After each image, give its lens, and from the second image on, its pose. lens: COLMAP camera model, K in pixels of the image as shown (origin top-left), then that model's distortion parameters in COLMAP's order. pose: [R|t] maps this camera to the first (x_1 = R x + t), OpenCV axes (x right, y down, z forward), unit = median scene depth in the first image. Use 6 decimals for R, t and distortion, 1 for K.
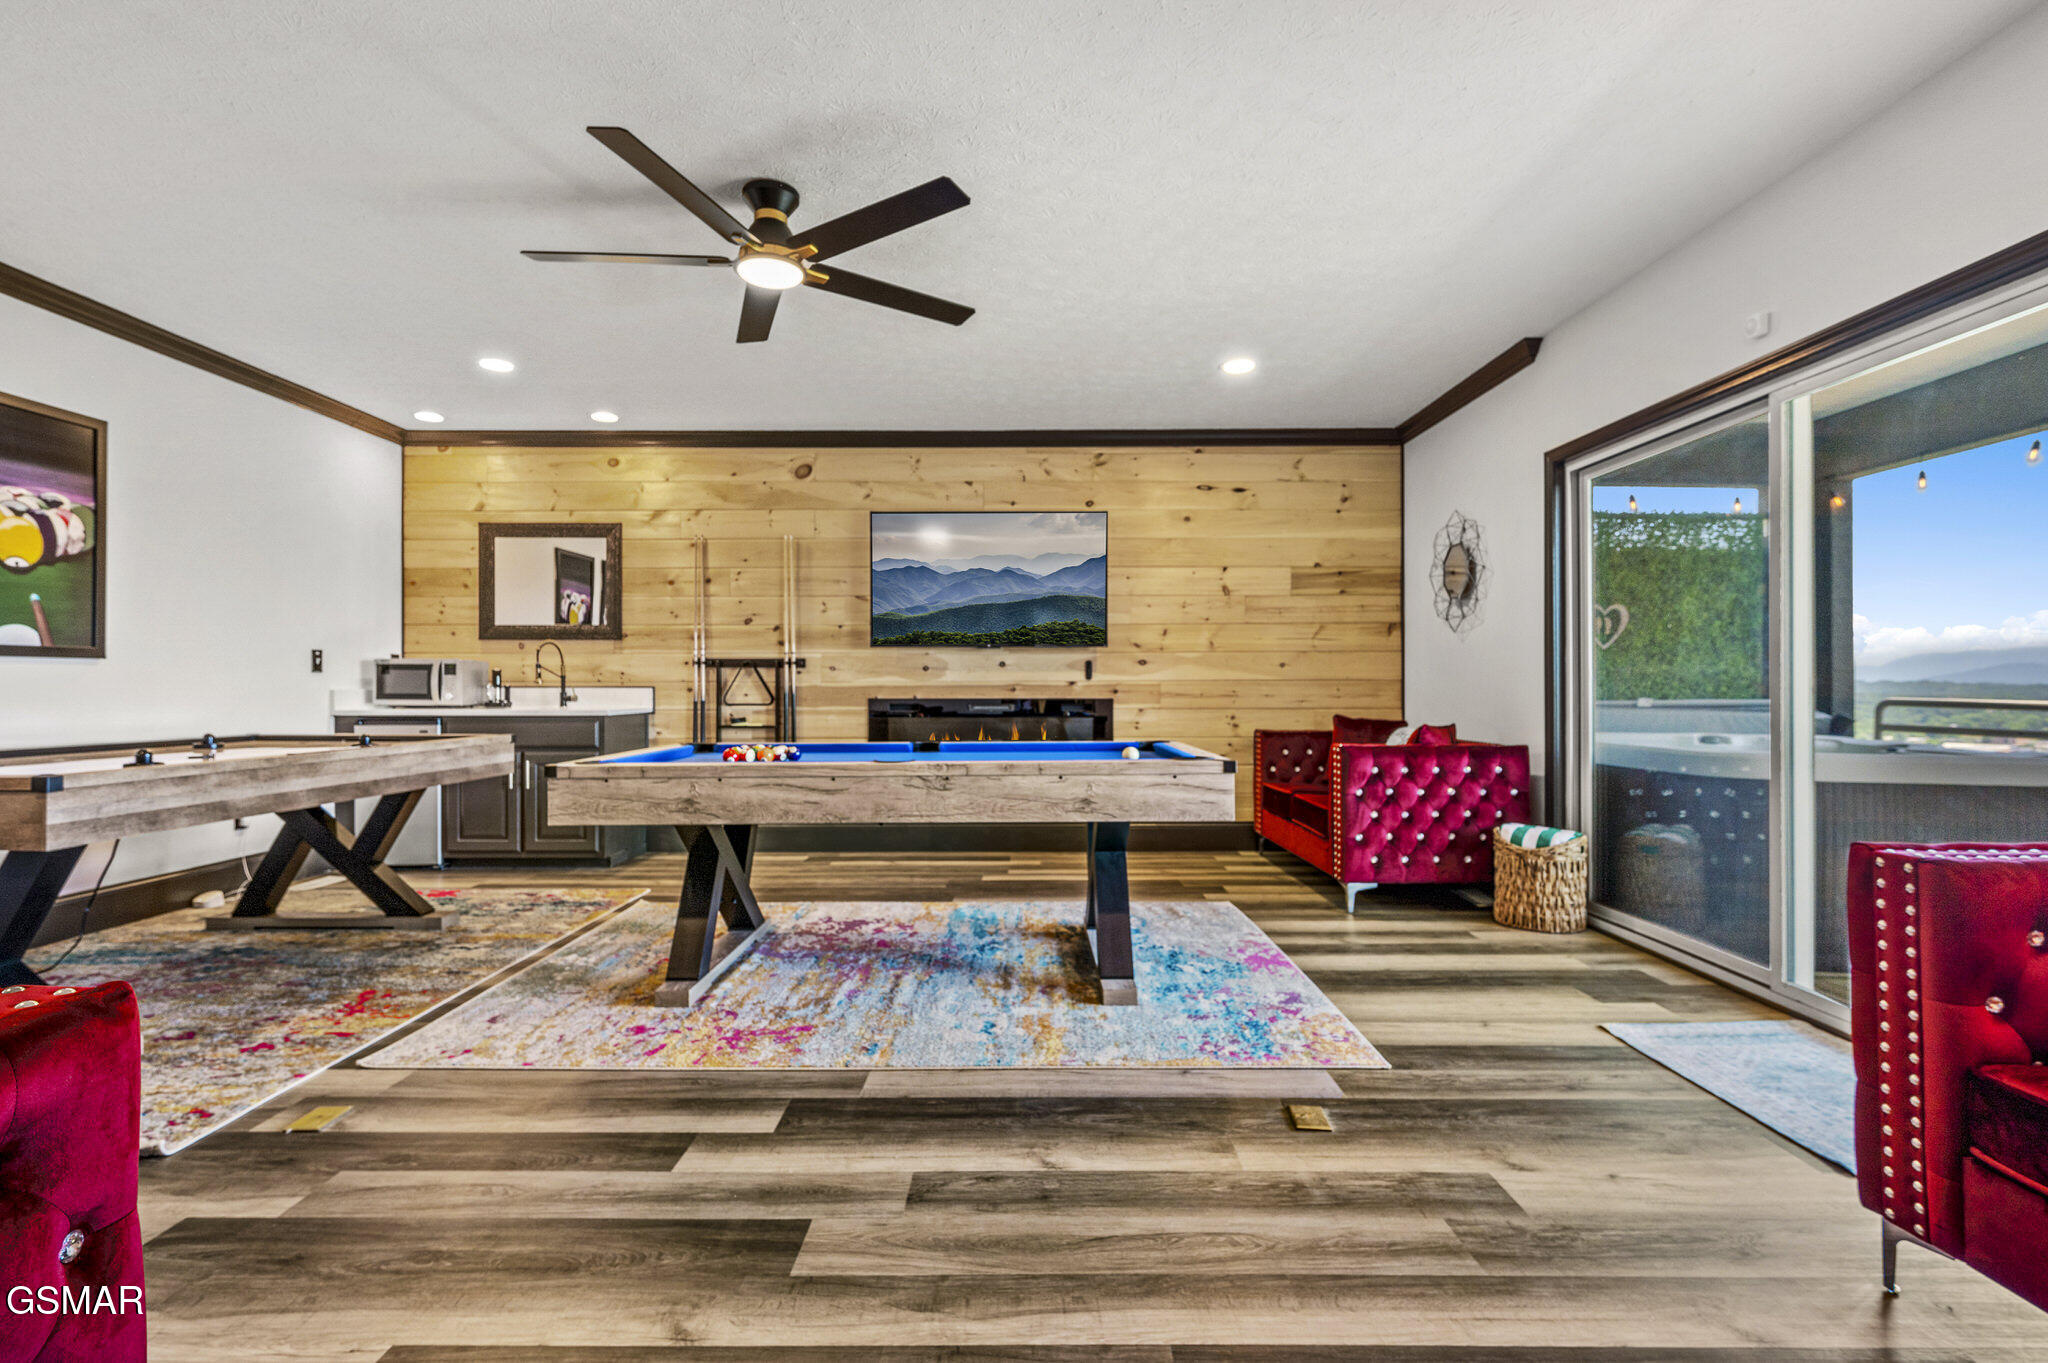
lens RADIAL K [[976.4, 0, 1020.1], [0, 976.4, 682.6], [0, 0, 1]] dist [0.001750, 0.000035]
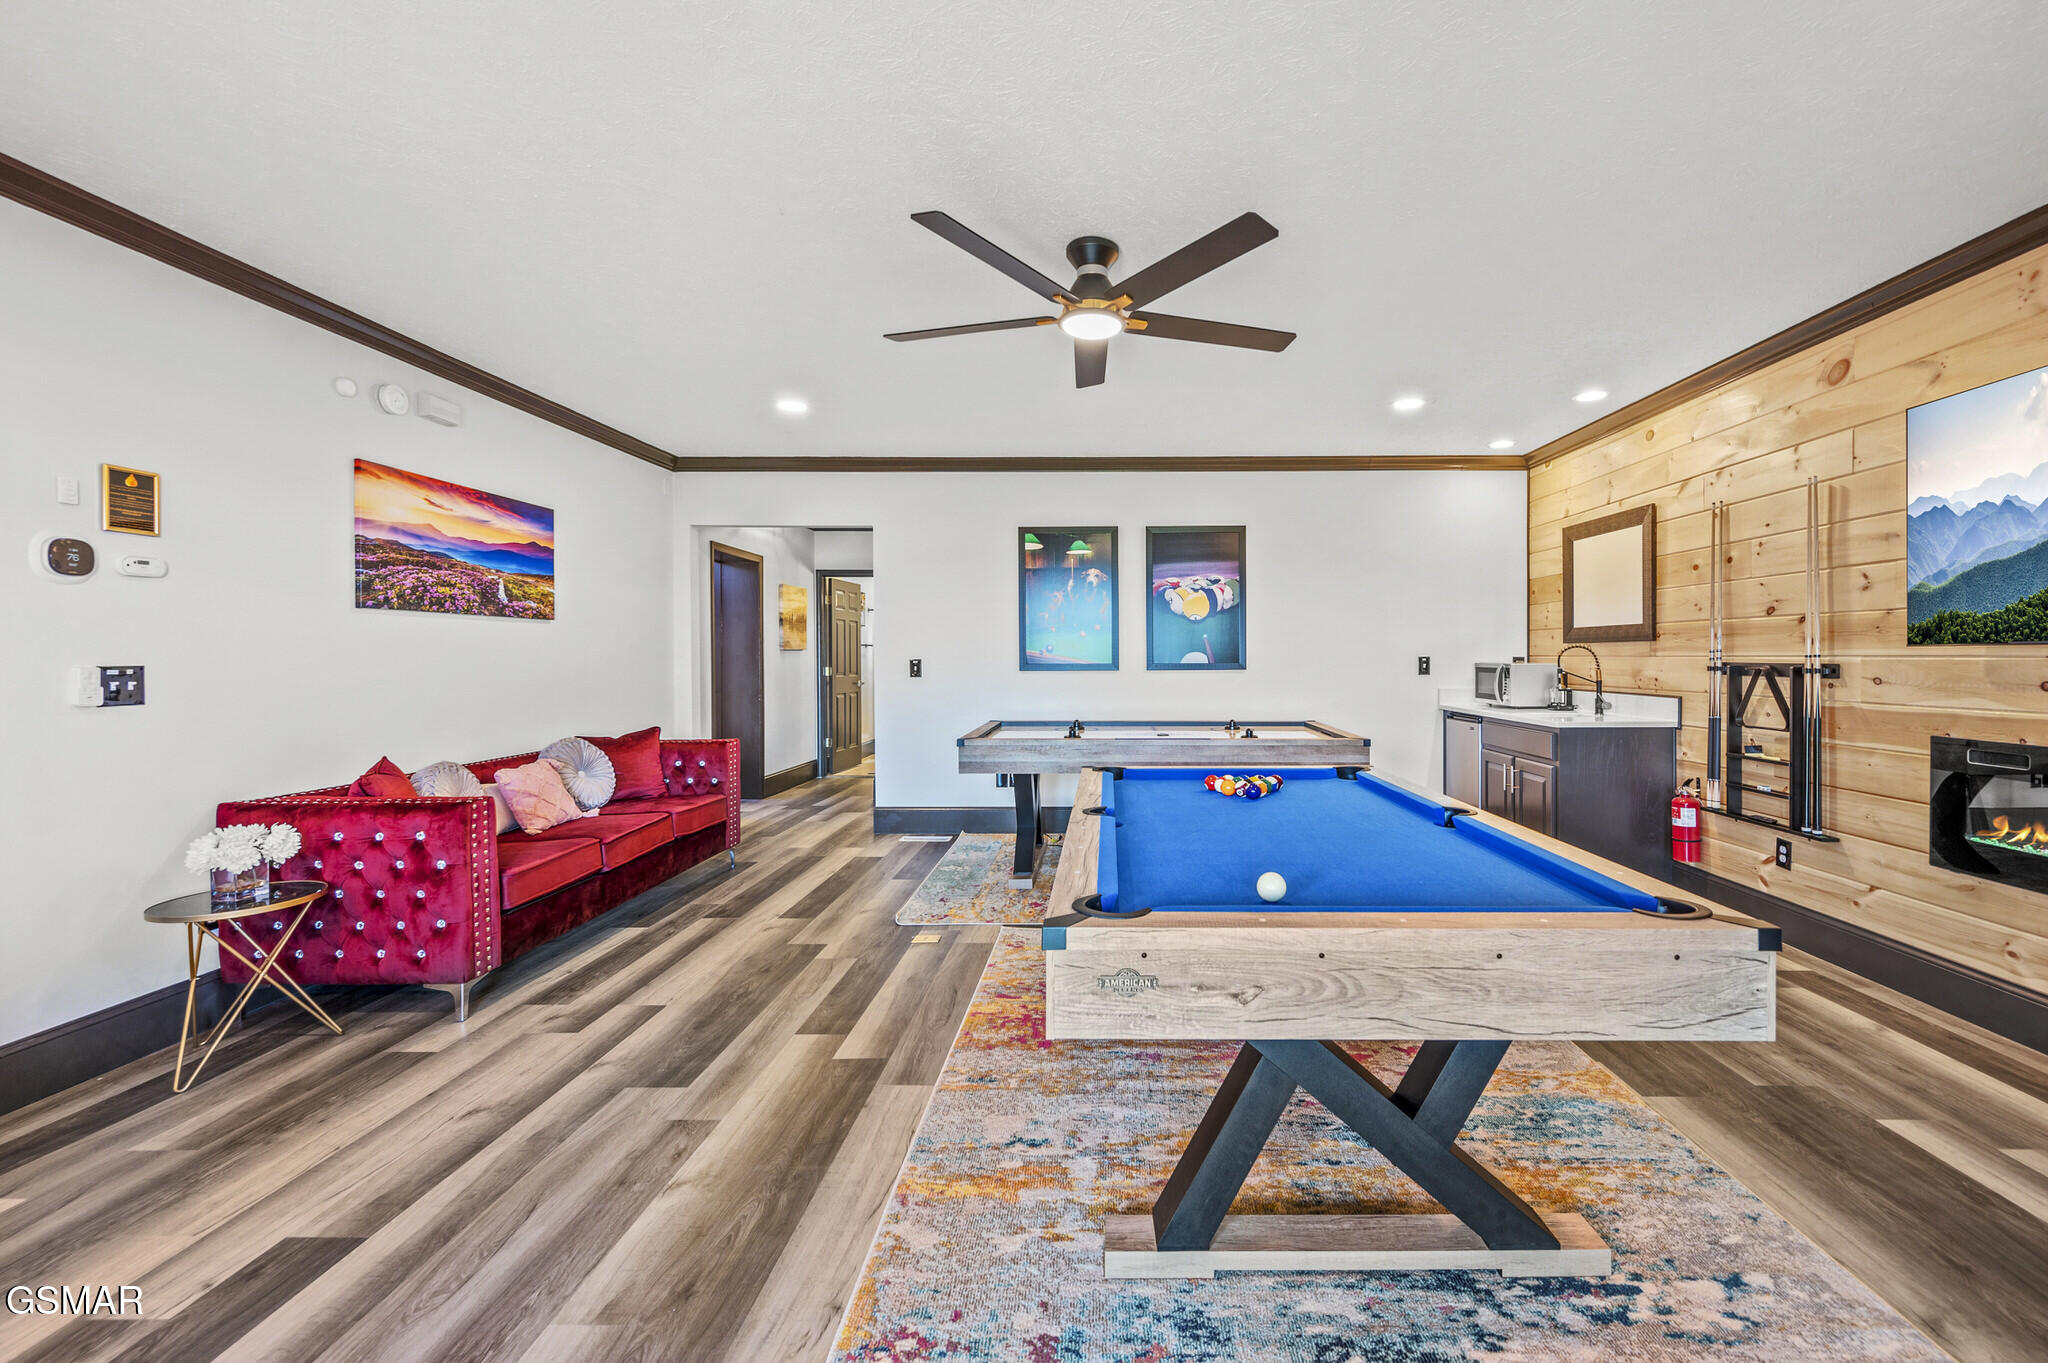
lens RADIAL K [[845.9, 0, 1101.0], [0, 845.9, 664.7], [0, 0, 1]] dist [0.000786, -0.000138]
pose [[-0.001457, 0.009747, -0.999951, 0.361244], [0.006036, 0.999934, 0.009738, -0.034916], [0.999981, -0.006022, -0.001516, 0.553176]]
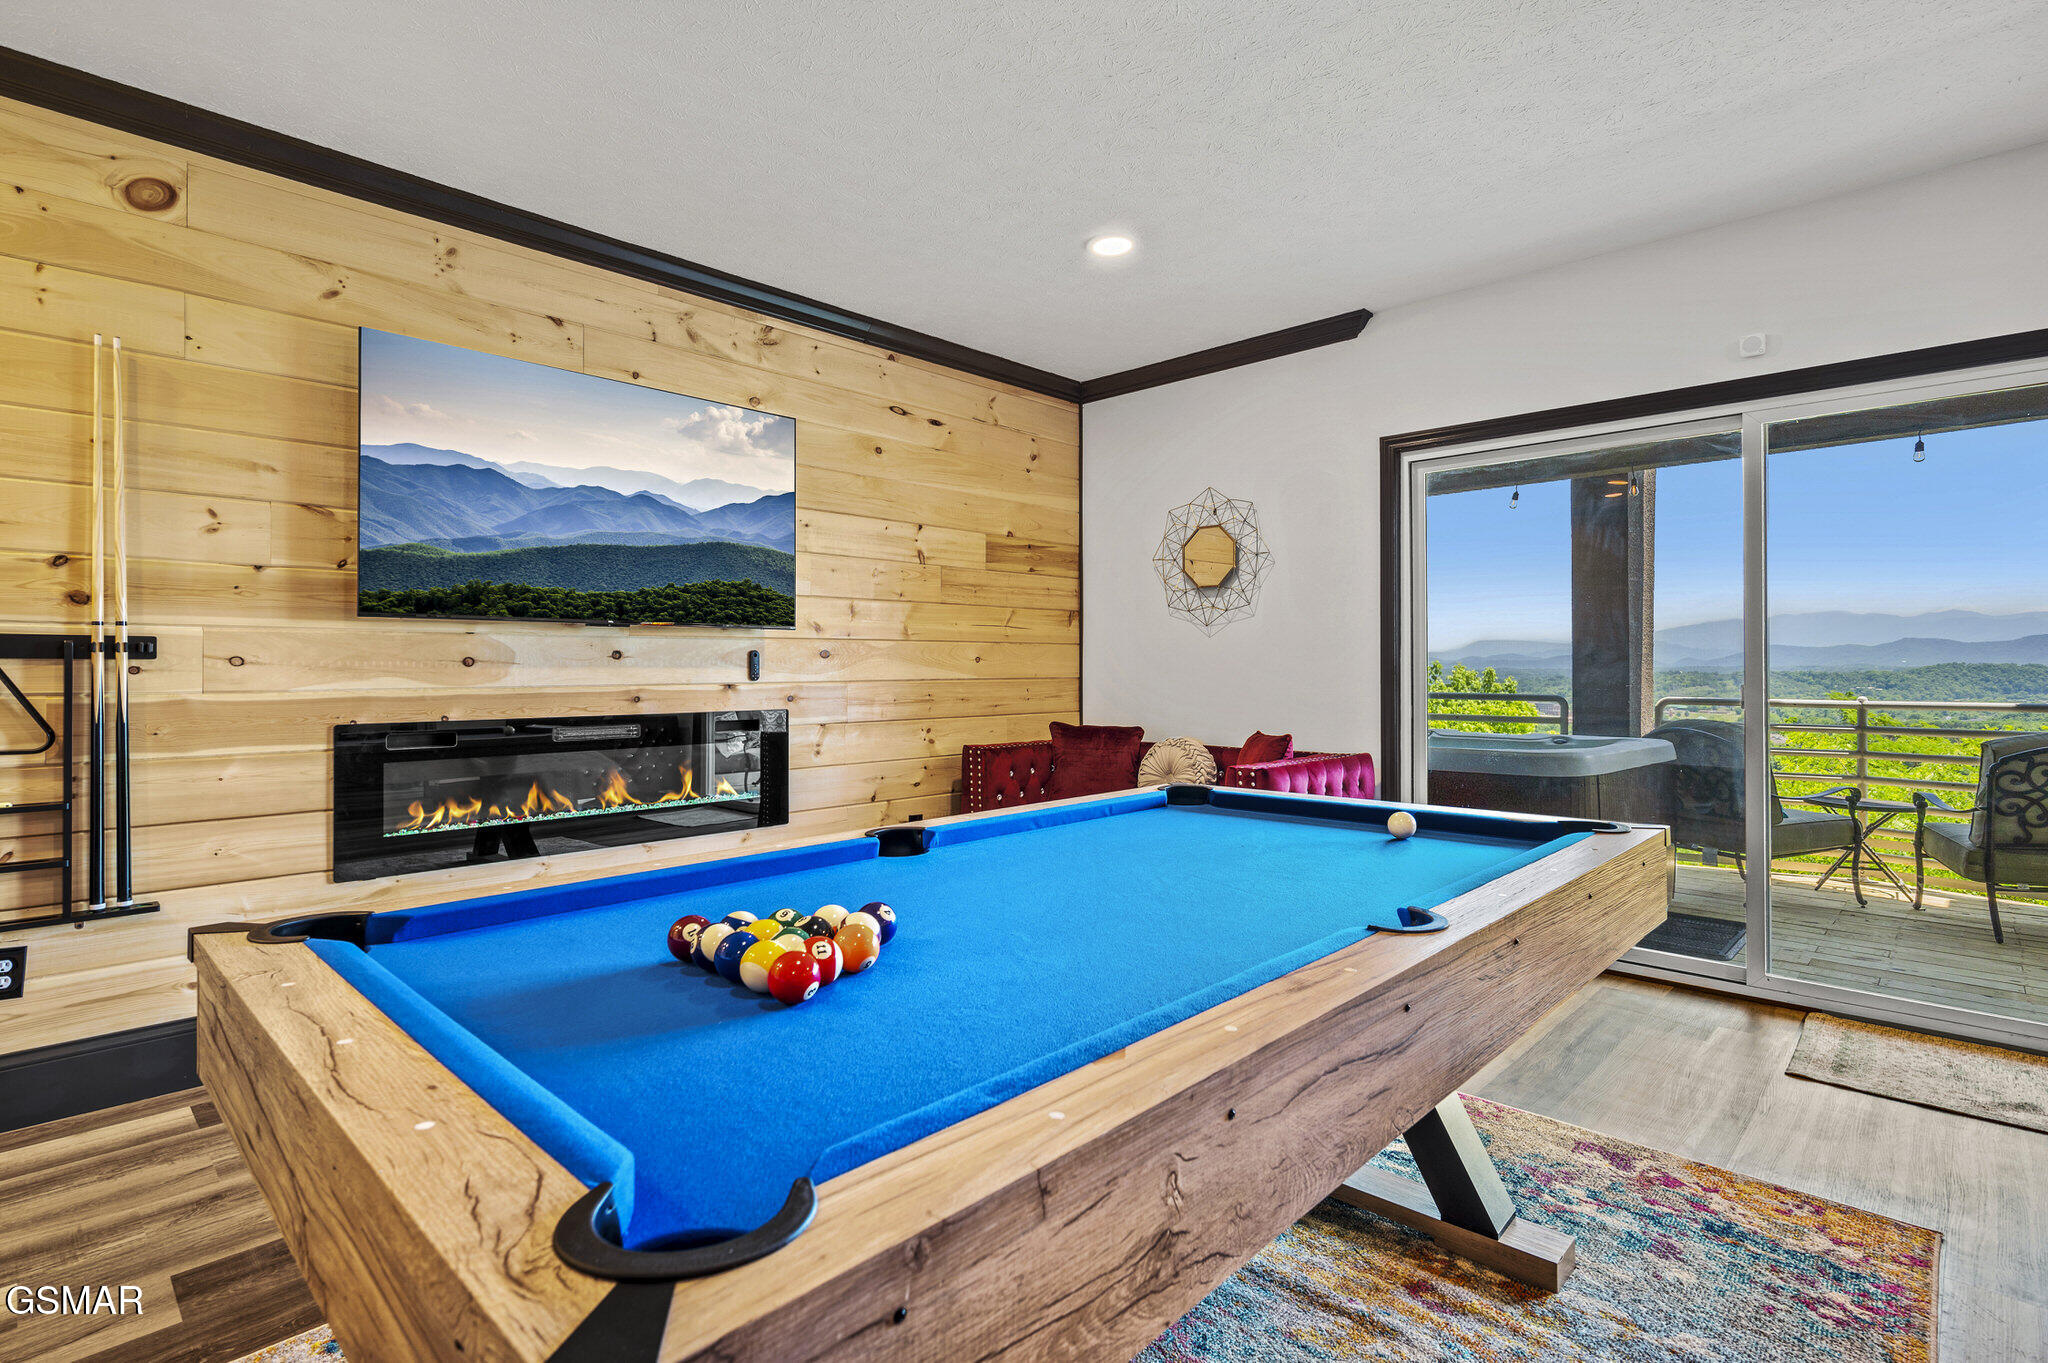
lens RADIAL K [[998.5, 0, 1030.1], [0, 998.5, 661.2], [0, 0, 1]] dist [0.000845, 0.000279]
pose [[0.686260, 0.004691, 0.727341, -0.294554], [-0.001145, 0.999985, -0.005369, -0.013135], [-0.727356, 0.002852, 0.686255, 0.457873]]
